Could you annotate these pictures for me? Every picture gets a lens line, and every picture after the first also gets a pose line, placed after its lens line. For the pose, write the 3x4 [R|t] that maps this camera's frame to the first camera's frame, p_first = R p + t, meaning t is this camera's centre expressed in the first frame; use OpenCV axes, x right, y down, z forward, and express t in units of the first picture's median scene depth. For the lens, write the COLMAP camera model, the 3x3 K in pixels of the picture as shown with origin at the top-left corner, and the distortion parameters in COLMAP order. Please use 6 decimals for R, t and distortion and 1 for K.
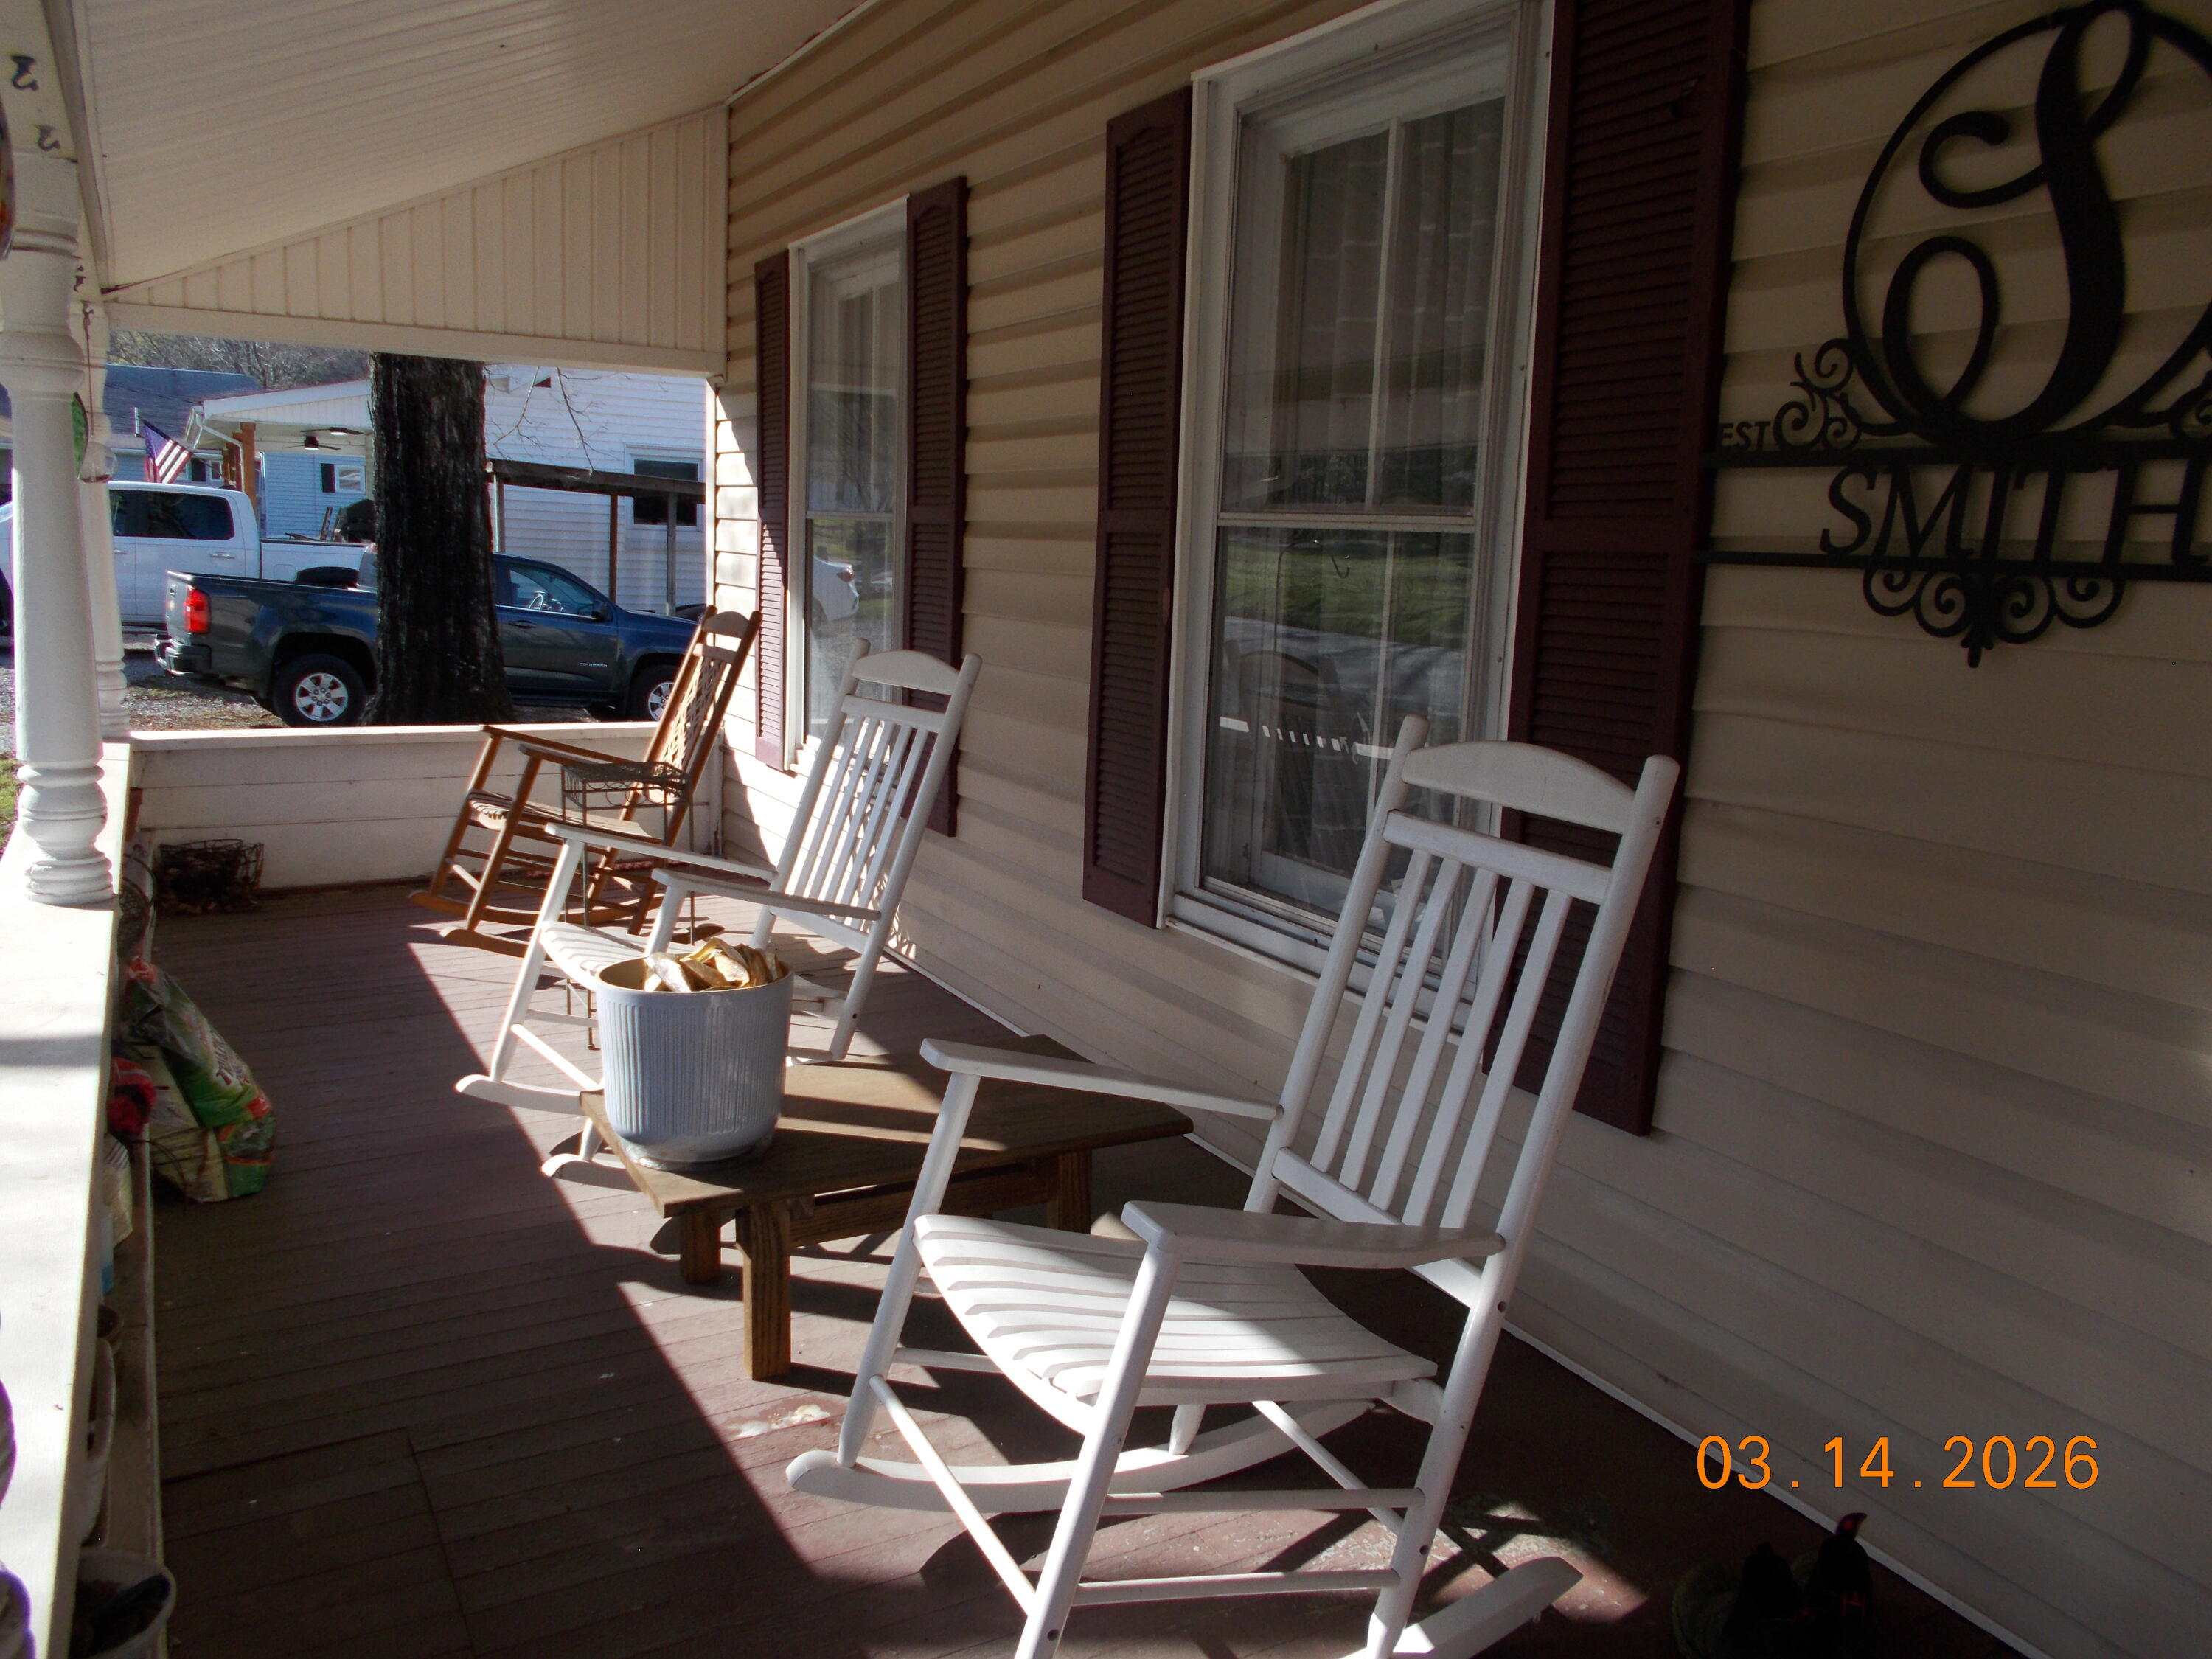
lens RADIAL K [[1706.2, 0, 1106.0], [0, 1706.2, 829.5], [0, 0, 1]] dist [0.002081, 0.054264]
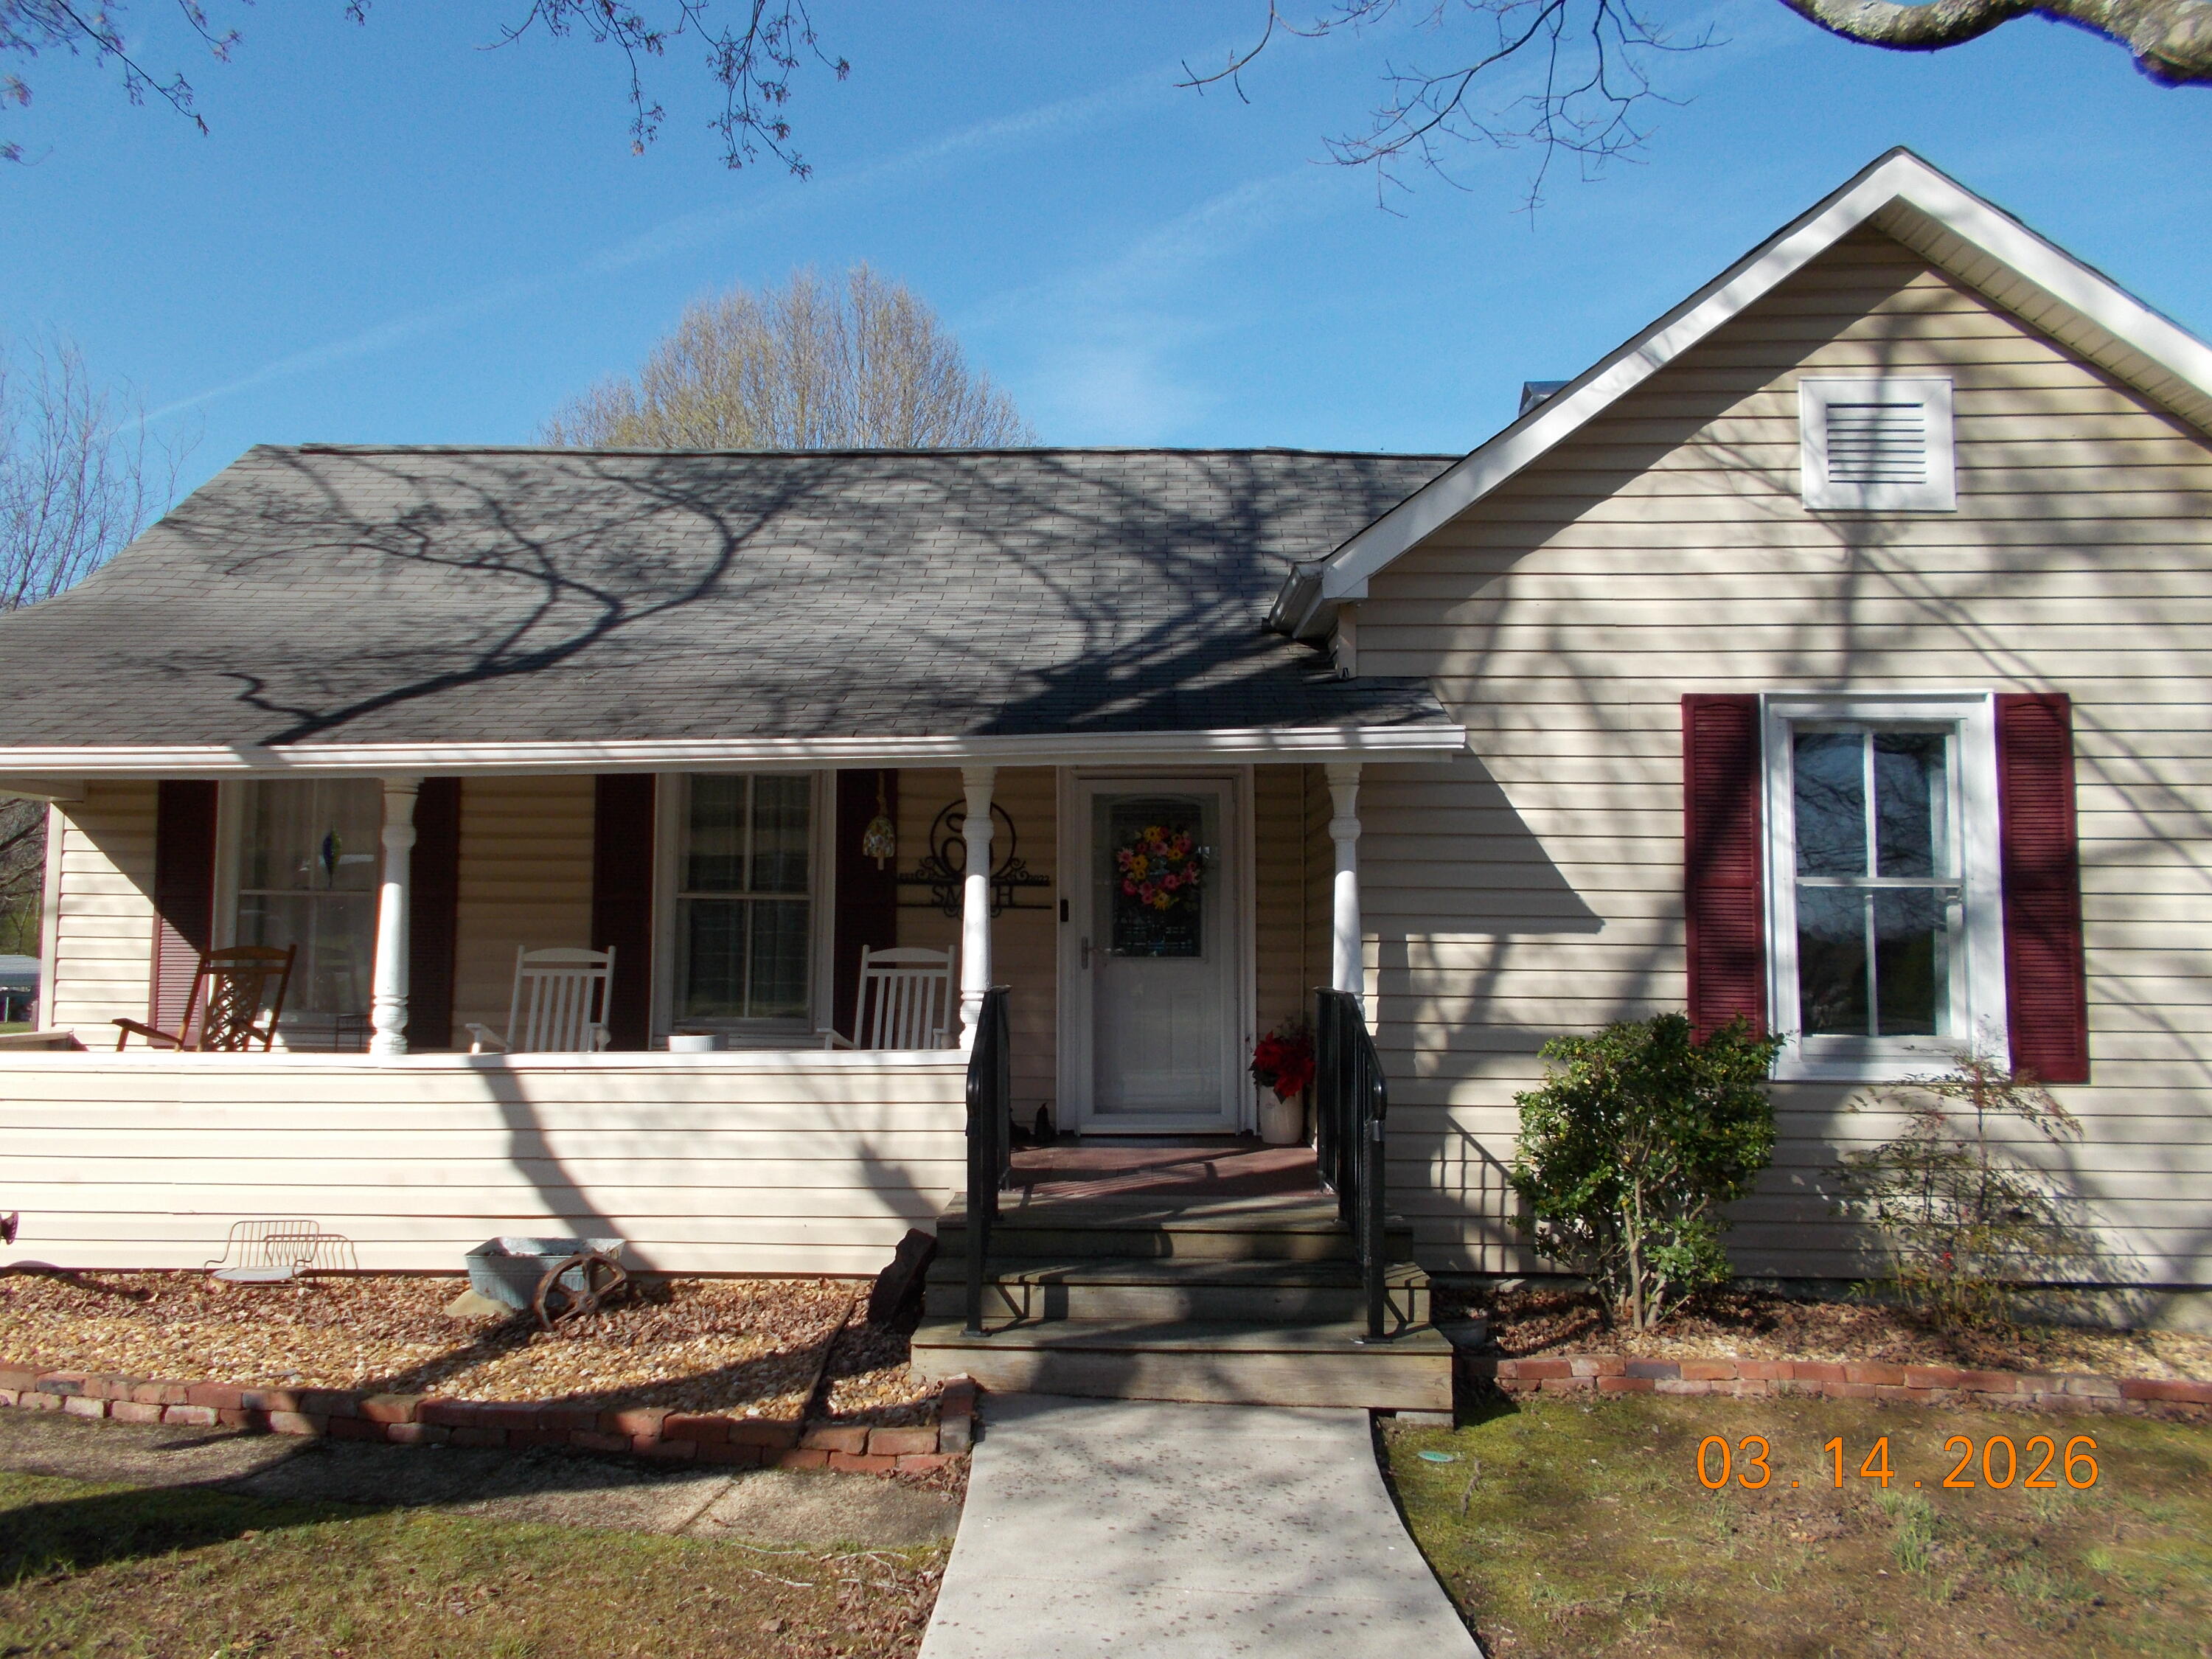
lens RADIAL K [[1706.2, 0, 1106.0], [0, 1706.2, 829.5], [0, 0, 1]] dist [0.002081, 0.054264]
pose [[0.491163, 0.036346, 0.870309, -3.035985], [0.152637, 0.980079, -0.127072, 0.261338], [-0.857590, 0.195254, 0.475831, -1.426311]]
